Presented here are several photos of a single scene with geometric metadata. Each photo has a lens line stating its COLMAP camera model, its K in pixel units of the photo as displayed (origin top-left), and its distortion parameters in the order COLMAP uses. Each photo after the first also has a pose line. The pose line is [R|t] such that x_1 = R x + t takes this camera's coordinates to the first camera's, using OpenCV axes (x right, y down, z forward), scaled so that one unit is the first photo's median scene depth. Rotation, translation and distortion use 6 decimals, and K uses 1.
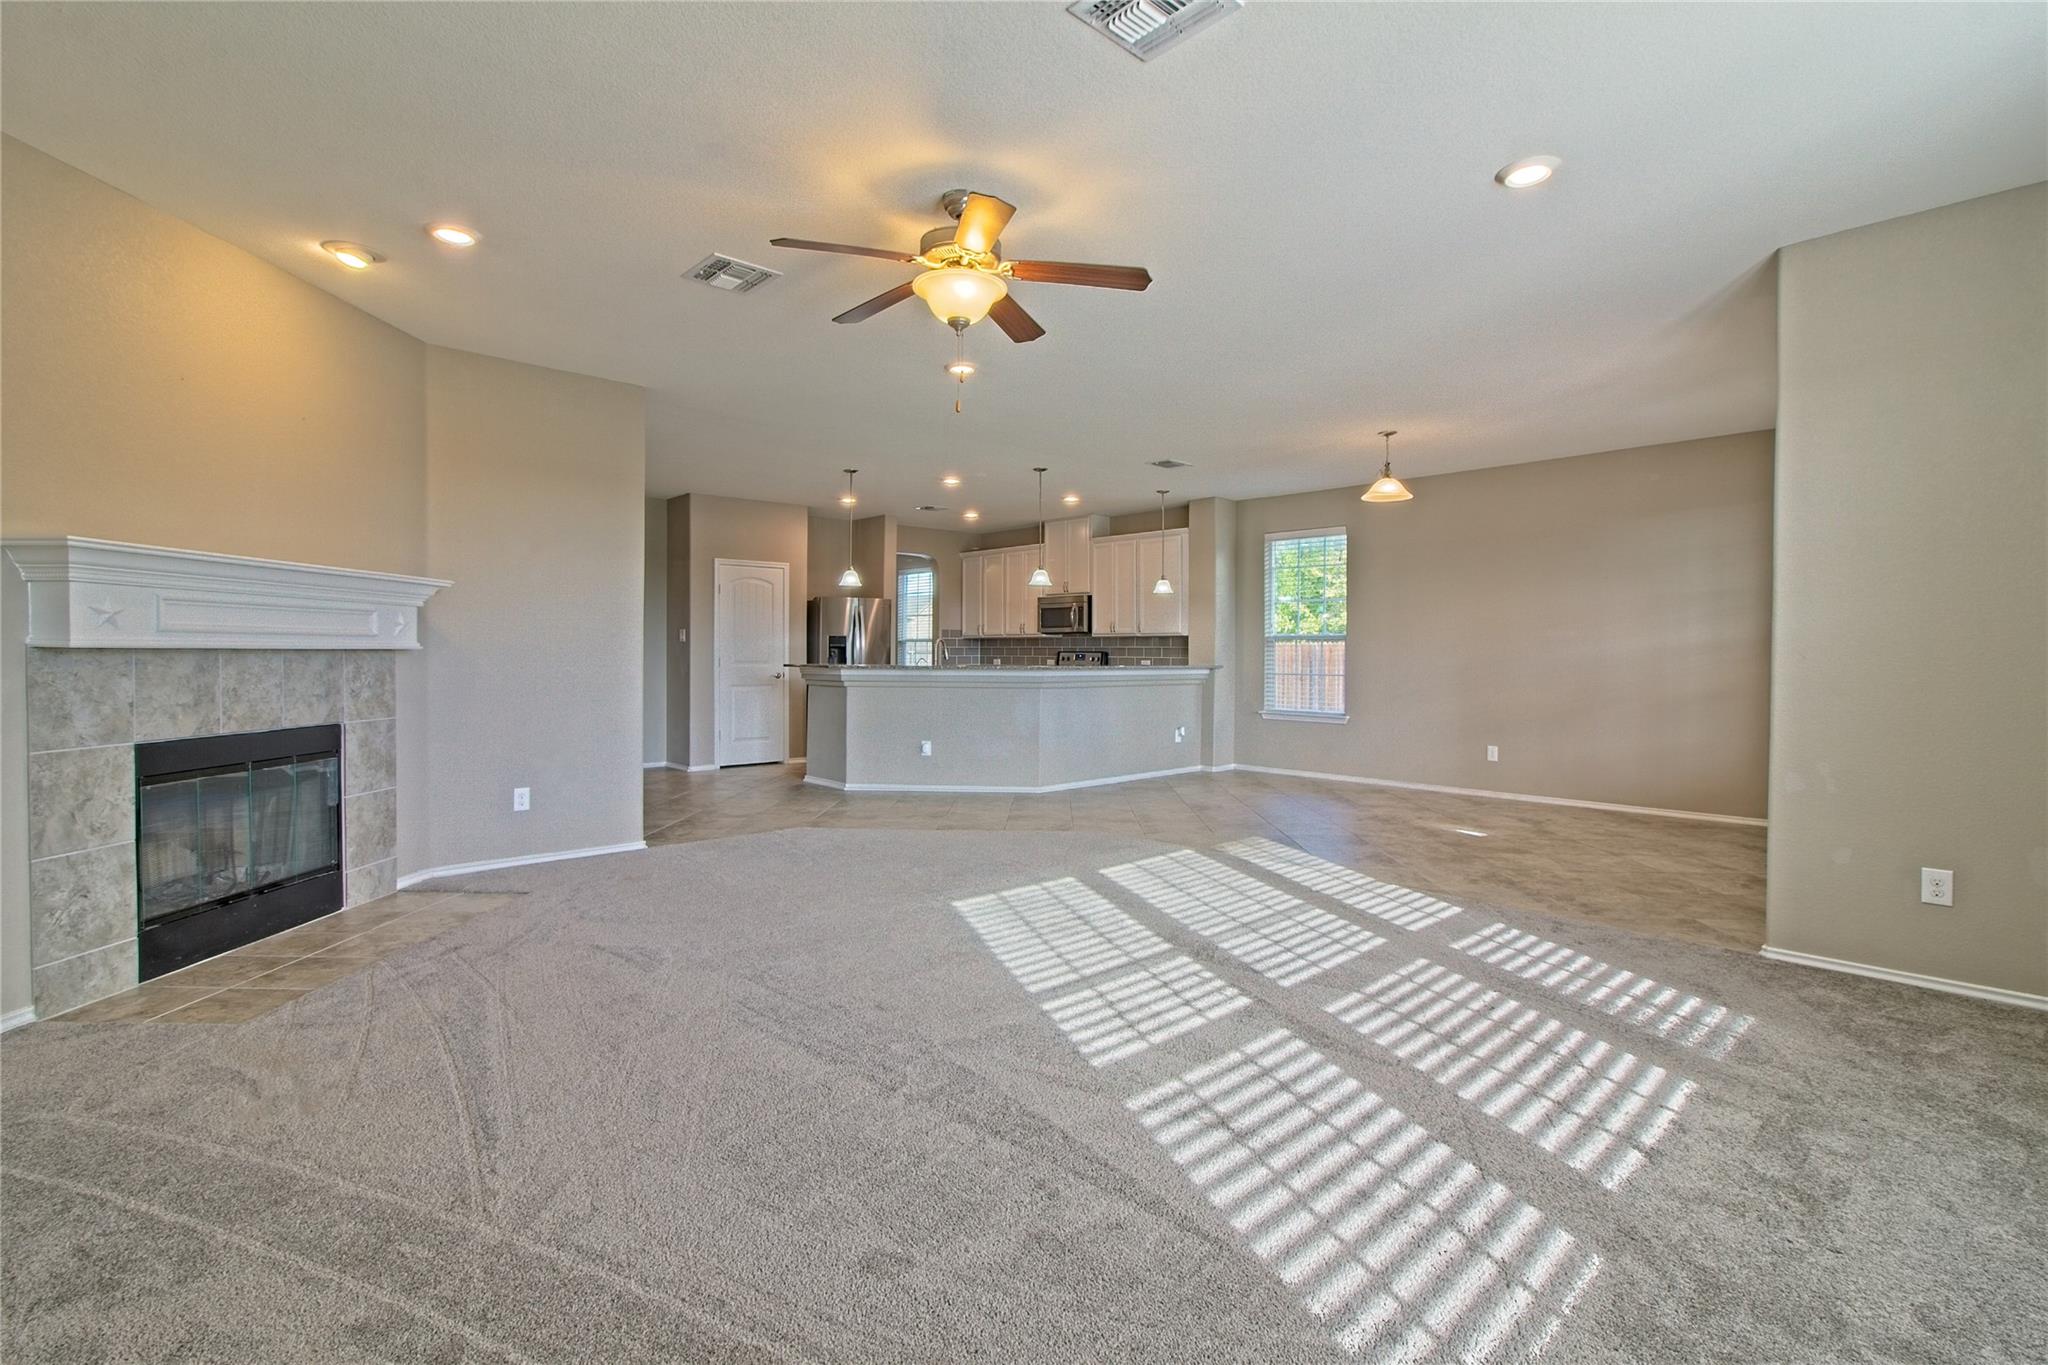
lens RADIAL K [[956.7, 0, 1019.4], [0, 956.7, 669.5], [0, 0, 1]] dist [0.001831, 0.001050]
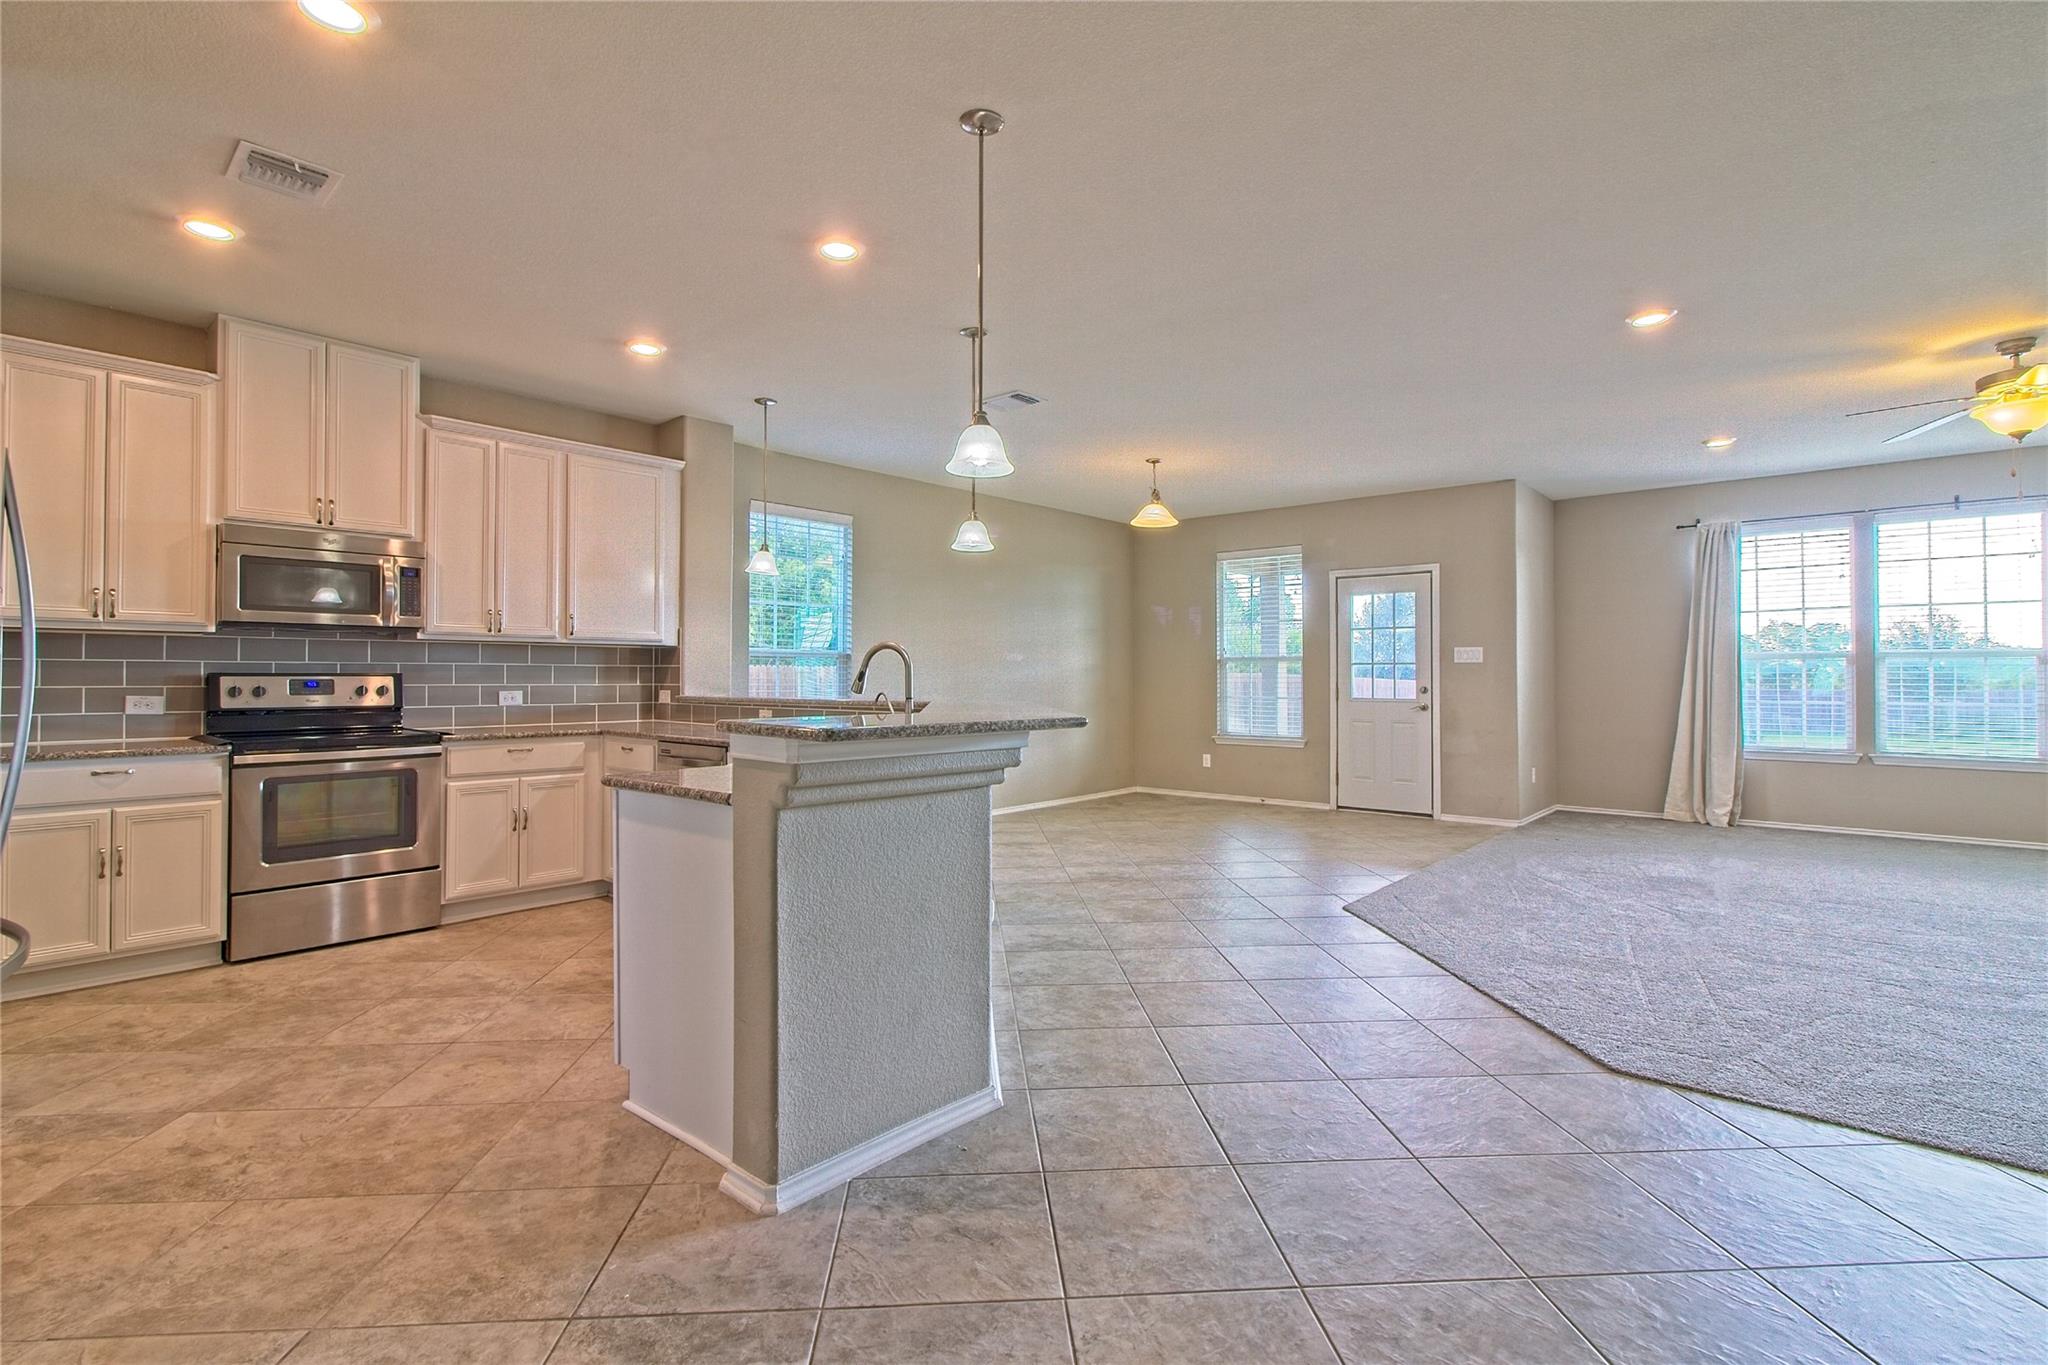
lens RADIAL K [[949.2, 0, 1021.6], [0, 949.2, 666.2], [0, 0, 1]] dist [0.000196, 0.000449]
pose [[-0.096677, 0.007710, 0.995286, -0.606907], [0.018393, 0.999813, -0.005959, -0.023259], [-0.995146, 0.017730, -0.096801, 1.239739]]
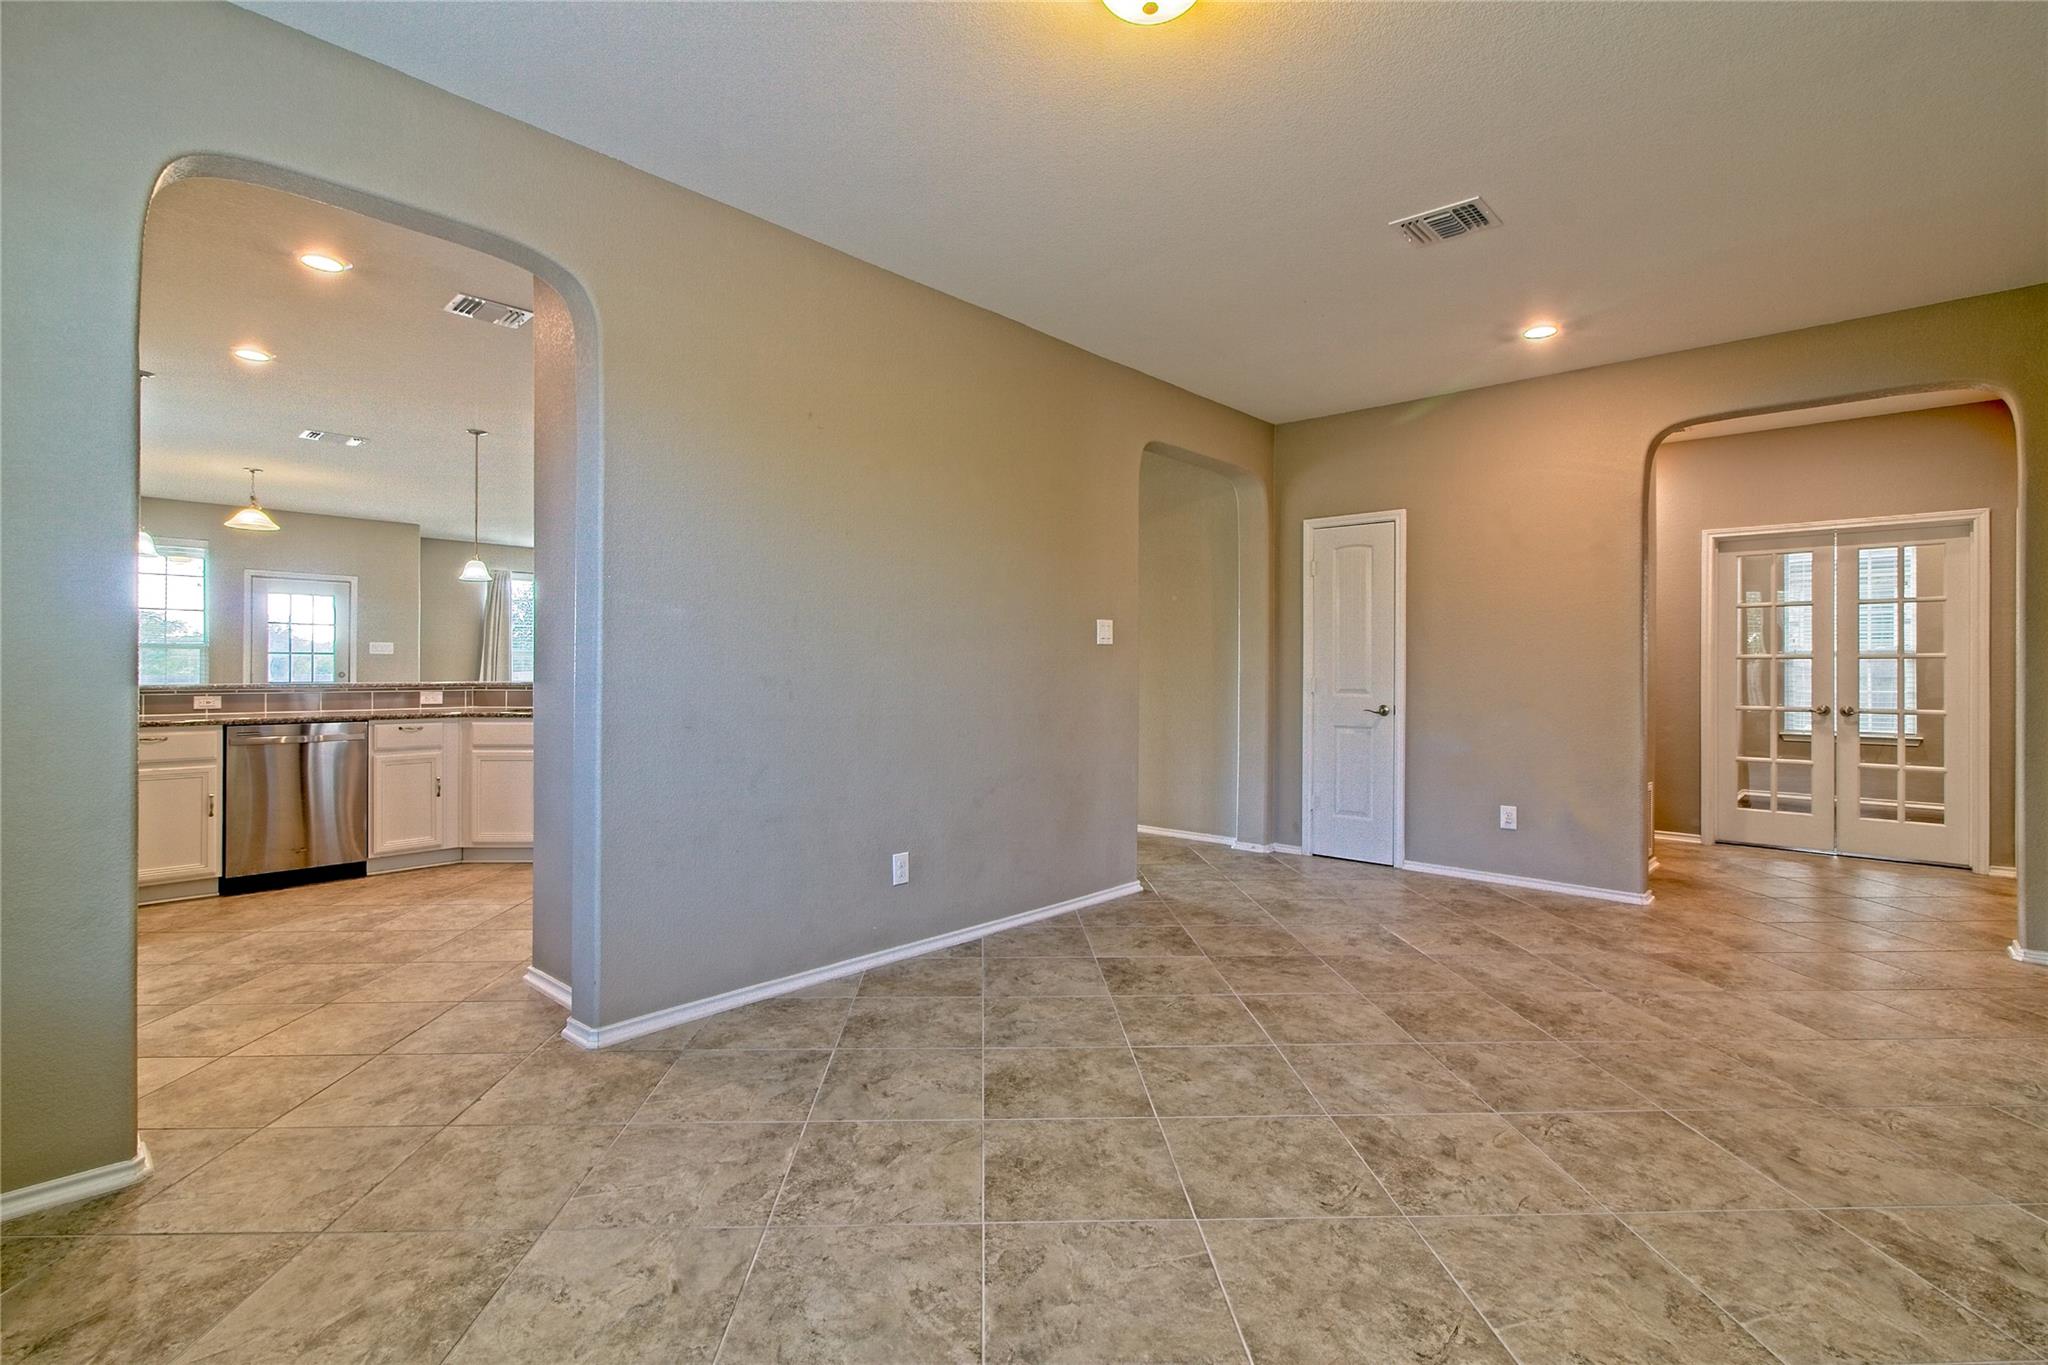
lens RADIAL K [[956.7, 0, 1019.4], [0, 956.7, 669.5], [0, 0, 1]] dist [0.001831, 0.001050]
pose [[-0.998014, -0.007827, -0.062511, -0.447736], [-0.009097, 0.999757, 0.020057, -0.039766], [0.062339, 0.020586, -0.997843, 2.185174]]
